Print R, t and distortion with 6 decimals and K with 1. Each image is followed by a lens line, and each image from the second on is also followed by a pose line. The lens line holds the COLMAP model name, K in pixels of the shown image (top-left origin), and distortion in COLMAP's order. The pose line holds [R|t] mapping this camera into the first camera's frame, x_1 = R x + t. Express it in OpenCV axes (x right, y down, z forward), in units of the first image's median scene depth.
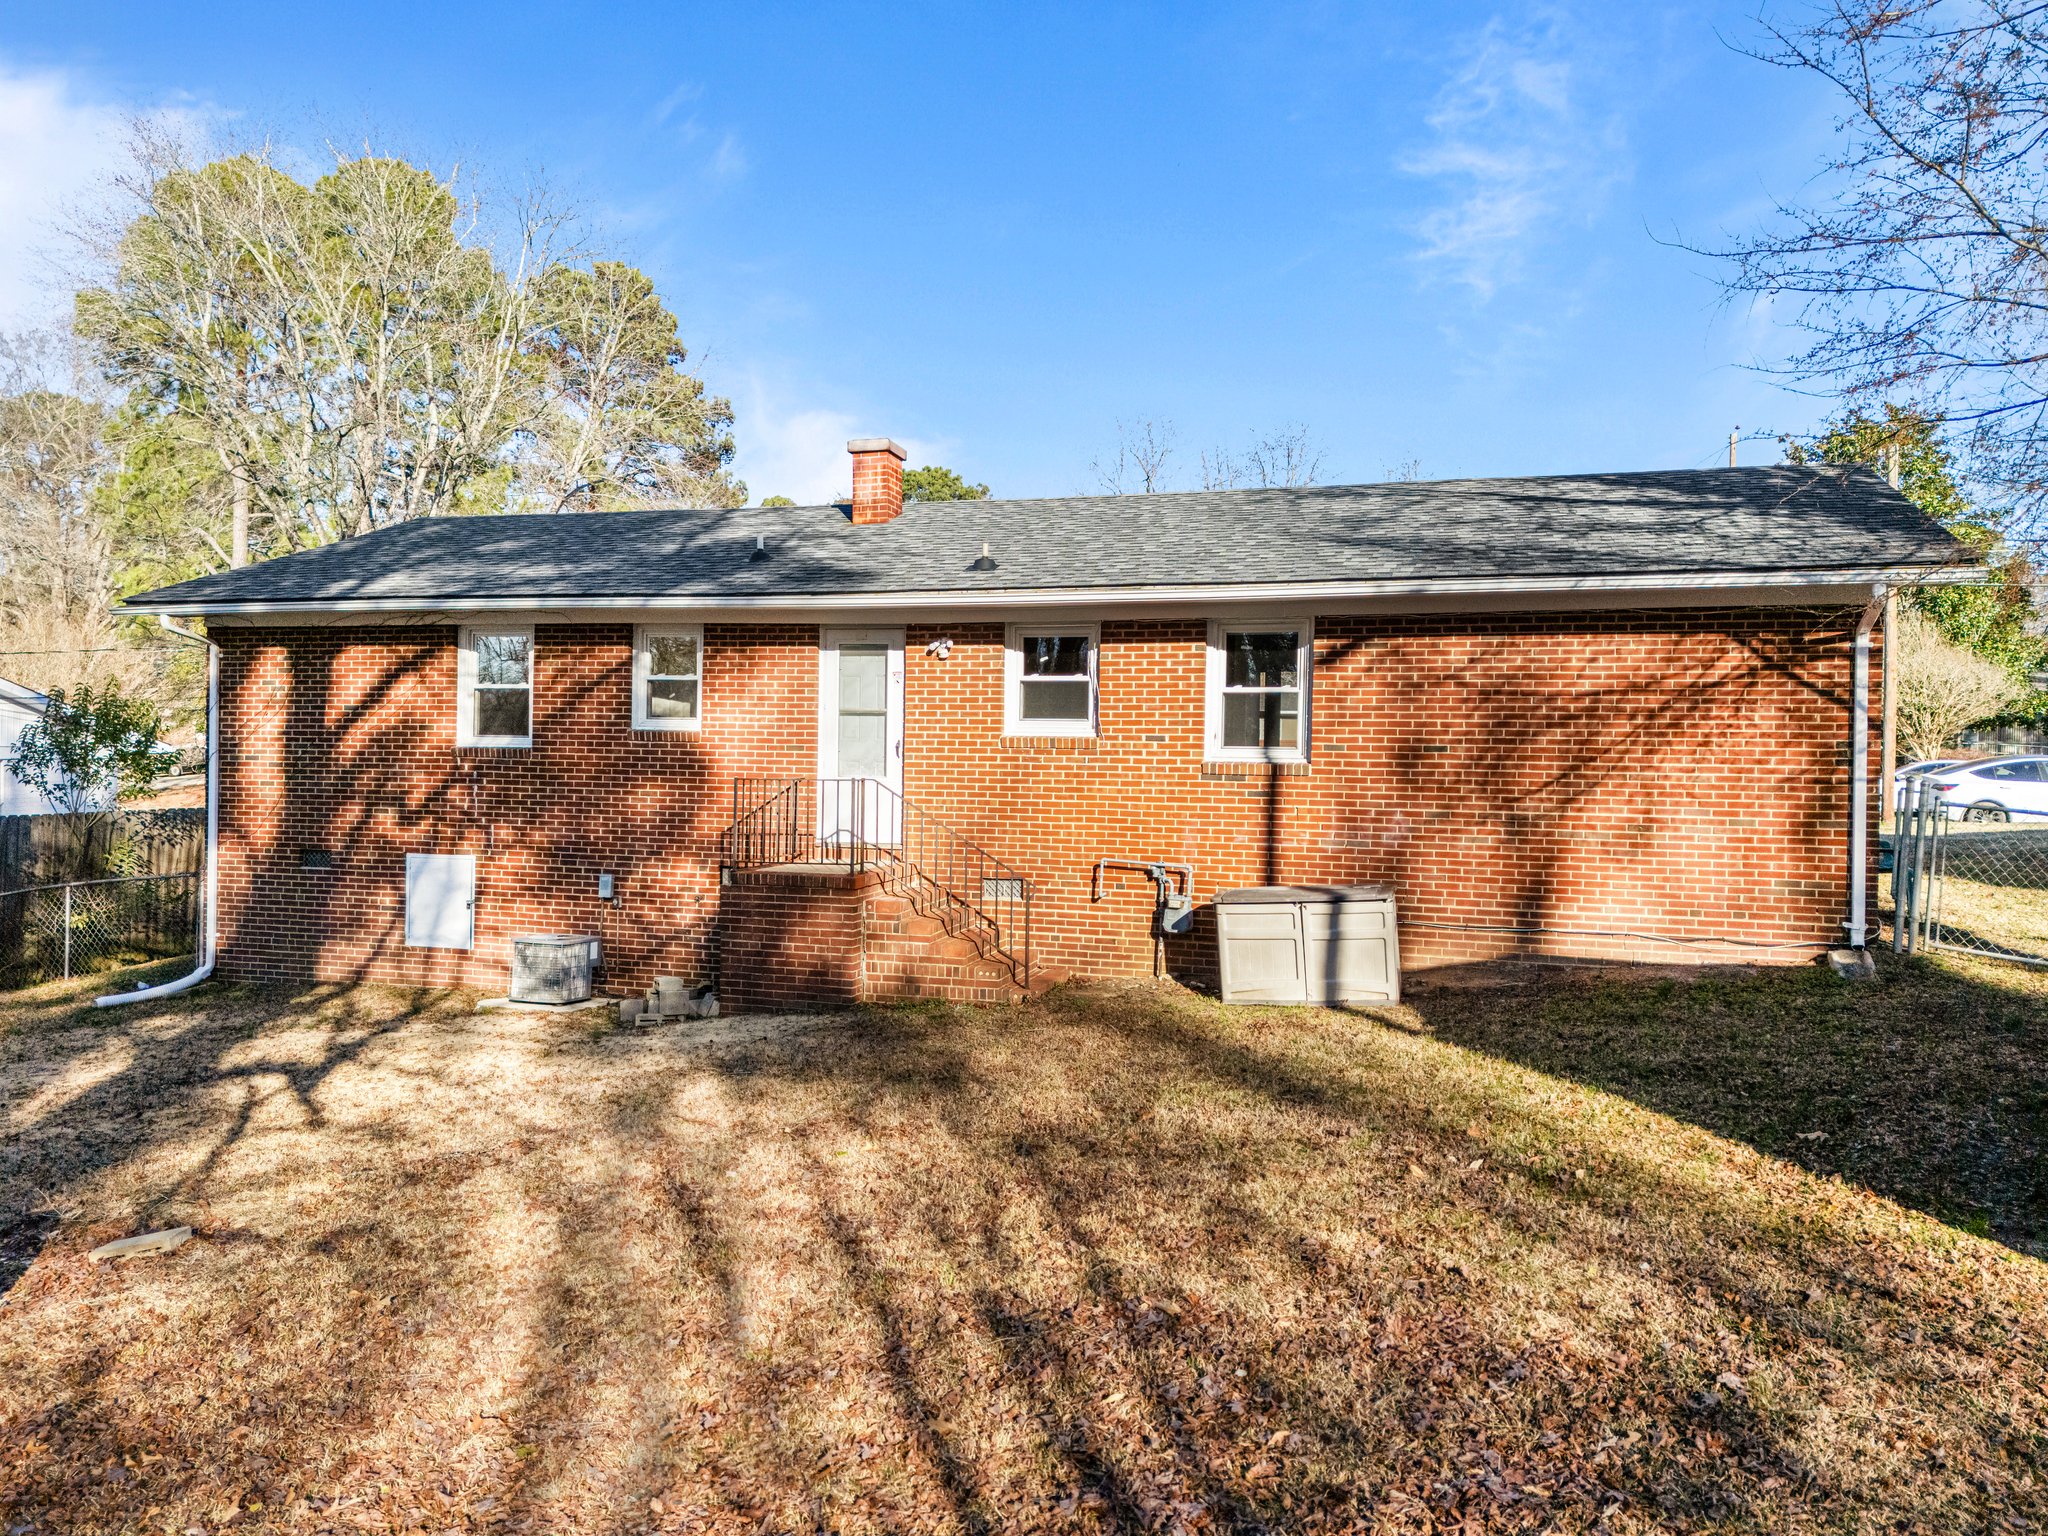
lens RADIAL K [[1493.1, 0, 1004.6], [0, 1493.1, 762.0], [0, 0, 1]] dist [0.089570, -0.088263]
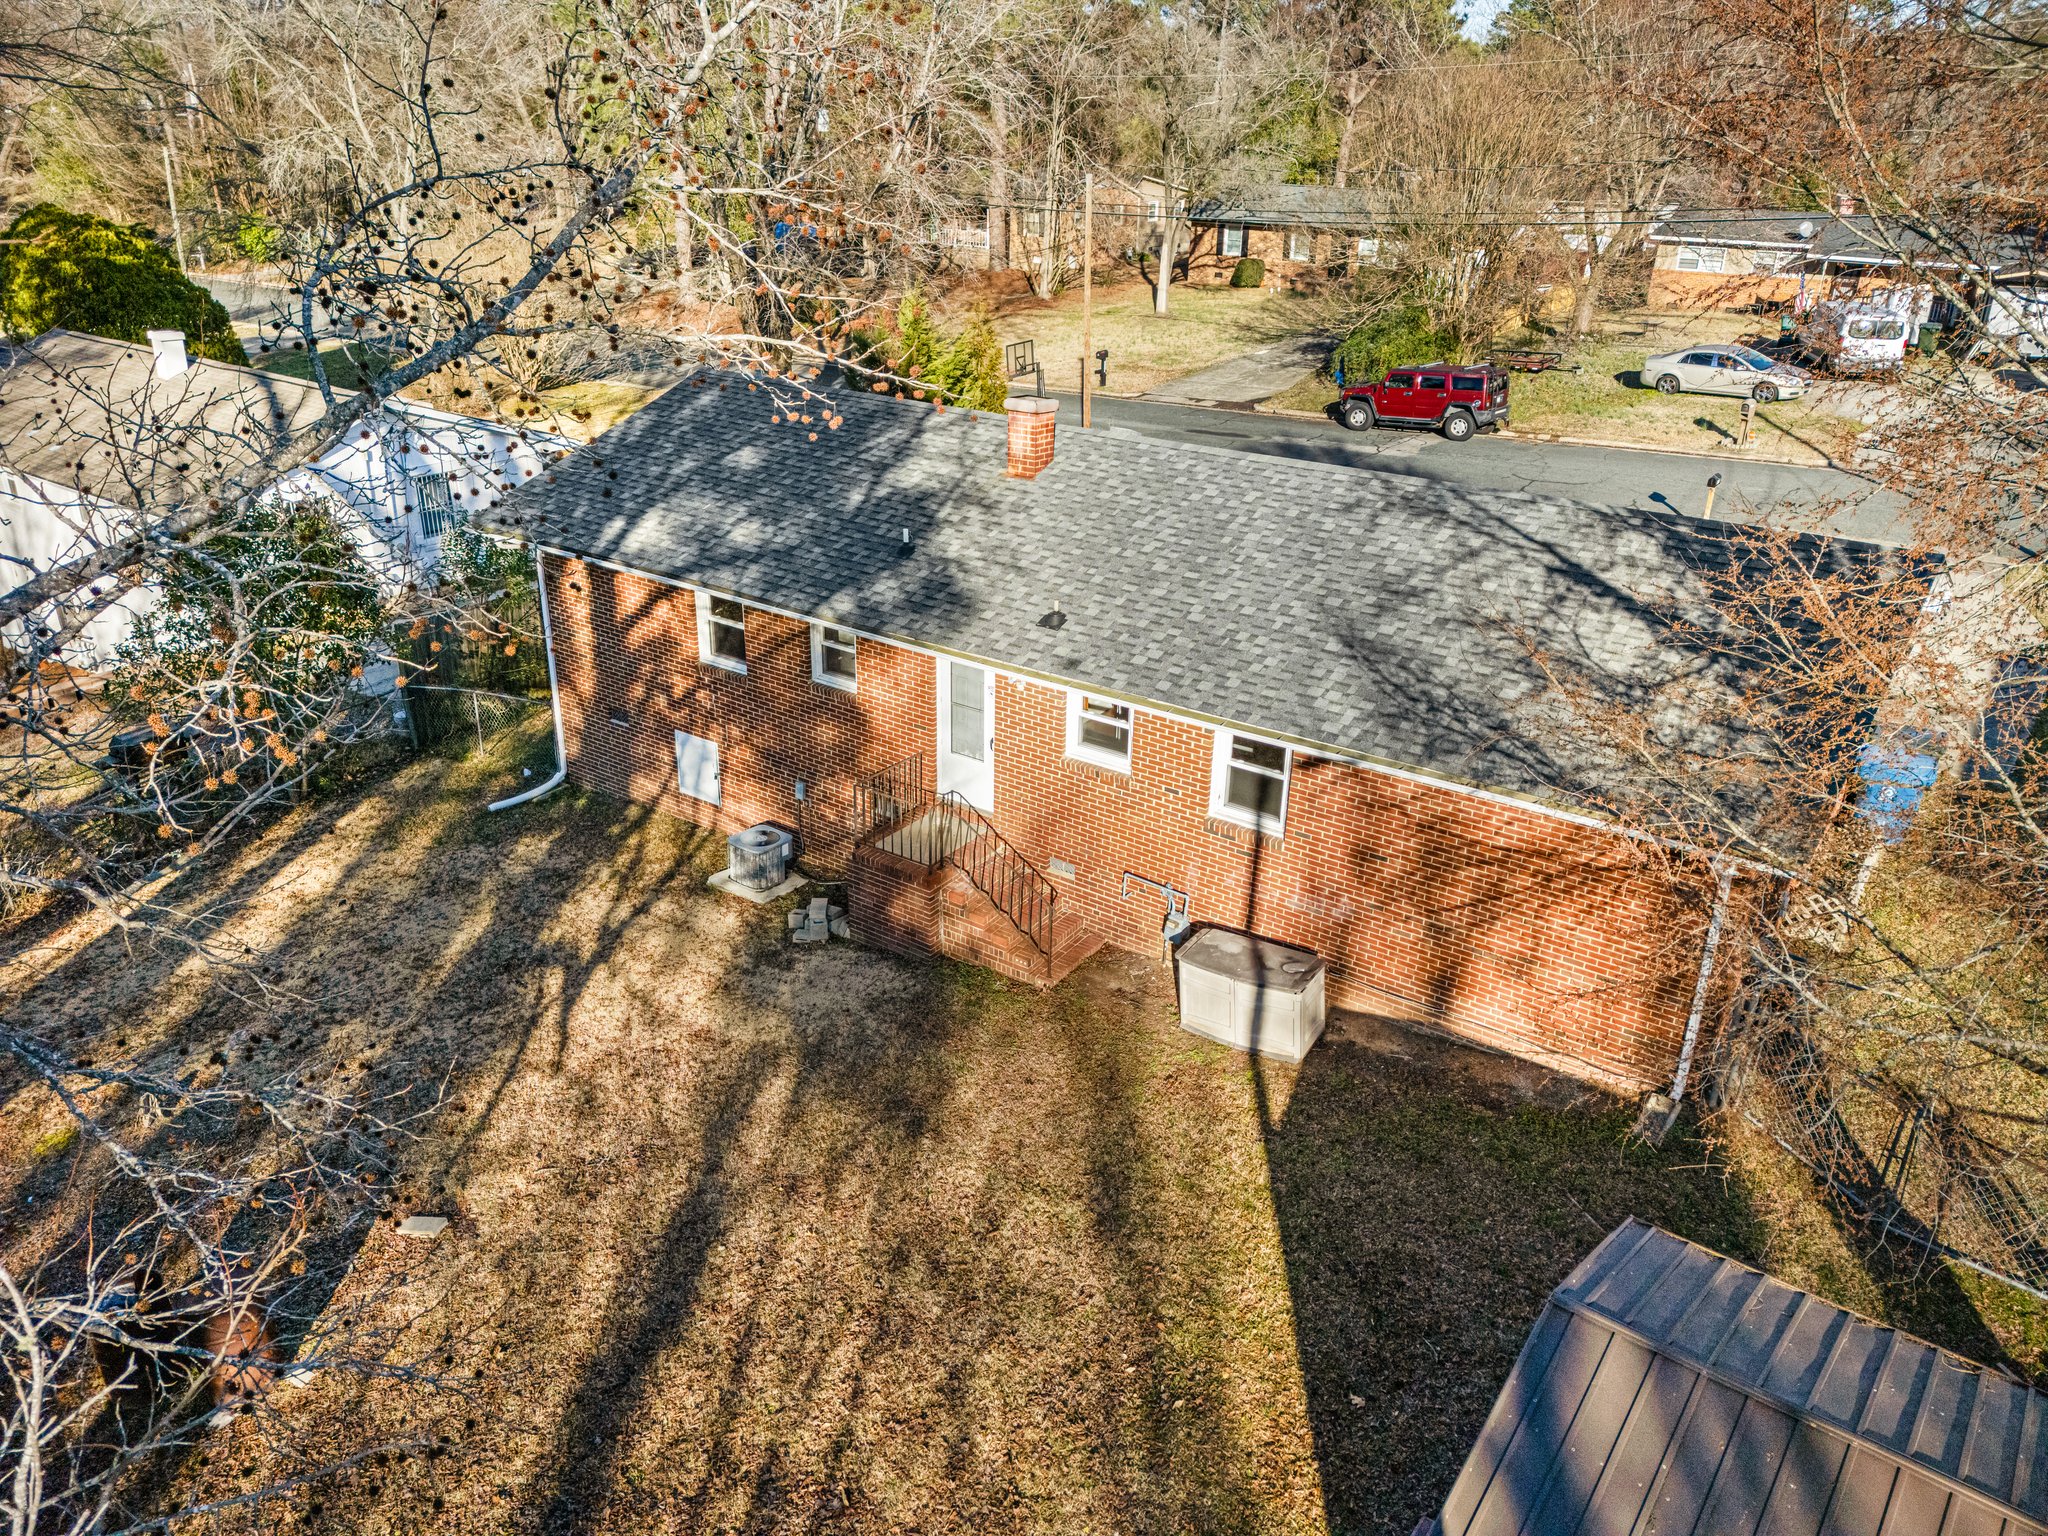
lens RADIAL K [[1464.4, 0, 1024.6], [0, 1464.4, 745.3], [0, 0, 1]] dist [0.116767, -0.108661]
pose [[0.956836, 0.116246, -0.266368, 0.289716], [-0.005602, 0.923731, 0.383001, -0.492127], [0.290575, -0.364977, 0.884510, -0.086651]]
